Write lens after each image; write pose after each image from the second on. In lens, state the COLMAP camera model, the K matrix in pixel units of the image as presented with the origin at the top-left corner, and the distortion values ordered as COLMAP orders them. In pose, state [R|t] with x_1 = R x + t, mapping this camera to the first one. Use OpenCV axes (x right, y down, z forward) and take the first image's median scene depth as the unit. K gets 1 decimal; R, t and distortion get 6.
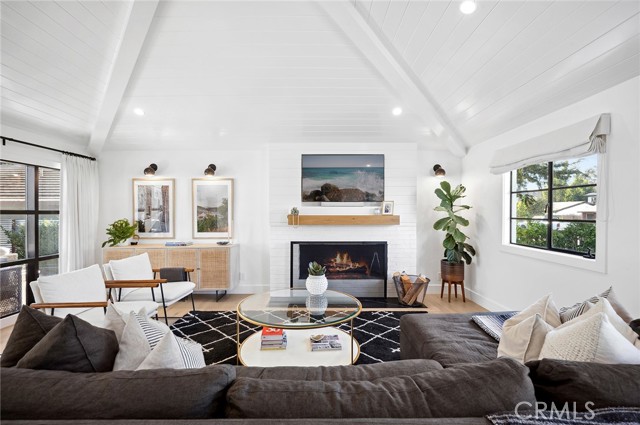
lens RADIAL K [[294.9, 0, 320.0], [0, 294.9, 212.5], [0, 0, 1]] dist [0.000237, -0.000069]
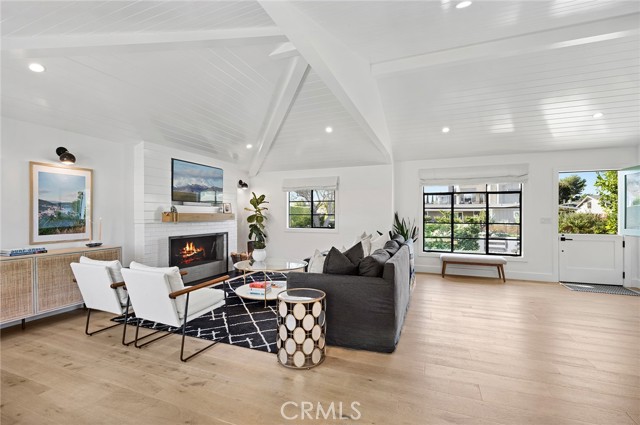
lens RADIAL K [[287.3, 0, 320.0], [0, 287.3, 212.5], [0, 0, 1]] dist [-0.000029, -0.000009]
pose [[0.364235, 0.007809, 0.931274, -0.855624], [-0.001107, 0.999968, -0.007952, 0.015576], [-0.931307, 0.001865, 0.364232, 0.082557]]
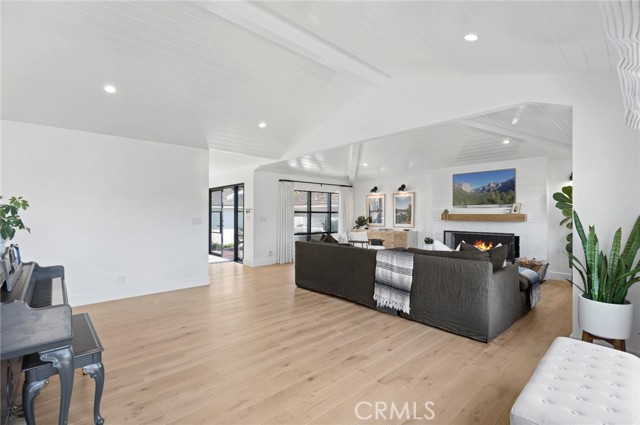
lens RADIAL K [[287.3, 0, 320.0], [0, 287.3, 212.5], [0, 0, 1]] dist [-0.000029, -0.000009]
pose [[0.670895, -0.001928, -0.741550, 0.577146], [-0.000184, 0.999996, -0.002767, 0.005362], [0.741552, 0.001993, 0.670892, -0.512220]]
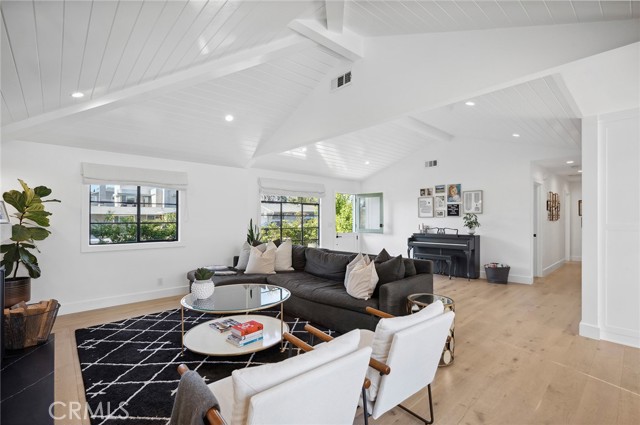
lens RADIAL K [[287.8, 0, 321.6], [0, 287.8, 212.0], [0, 0, 1]] dist [0.002095, 0.000361]
pose [[-0.678474, 0.010284, 0.734553, -0.658421], [-0.003981, 0.999836, -0.017675, -0.007086], [-0.734614, -0.014916, -0.678321, 0.877115]]
